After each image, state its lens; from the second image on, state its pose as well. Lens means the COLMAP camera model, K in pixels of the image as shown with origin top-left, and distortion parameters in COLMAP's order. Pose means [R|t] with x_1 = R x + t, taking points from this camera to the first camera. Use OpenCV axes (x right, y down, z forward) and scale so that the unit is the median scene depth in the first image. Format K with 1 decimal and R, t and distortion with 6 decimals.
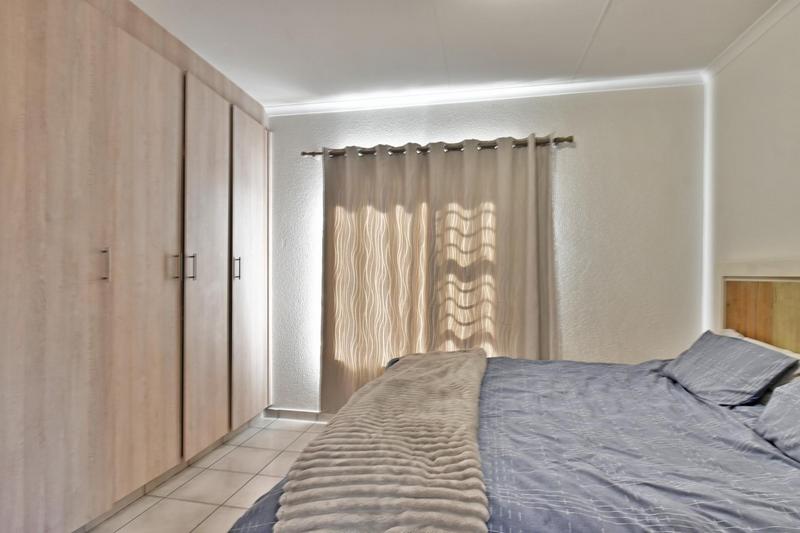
lens RADIAL K [[404.0, 0, 399.5], [0, 404.0, 276.8], [0, 0, 1]] dist [0.002881, -0.000280]
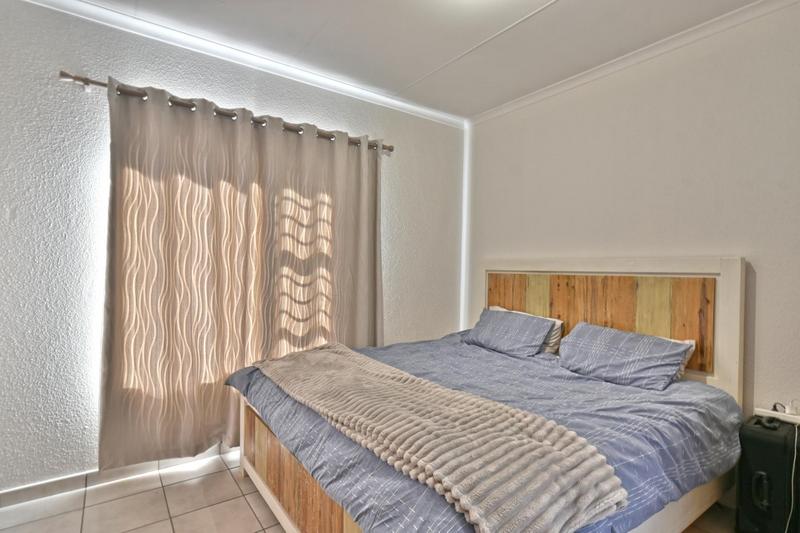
lens RADIAL K [[404.0, 0, 399.5], [0, 404.0, 276.8], [0, 0, 1]] dist [0.002881, -0.000280]
pose [[0.683452, -0.013103, 0.729877, -0.370539], [-0.004816, 0.999736, 0.022457, -0.006165], [-0.729979, -0.018864, 0.683209, 0.193149]]
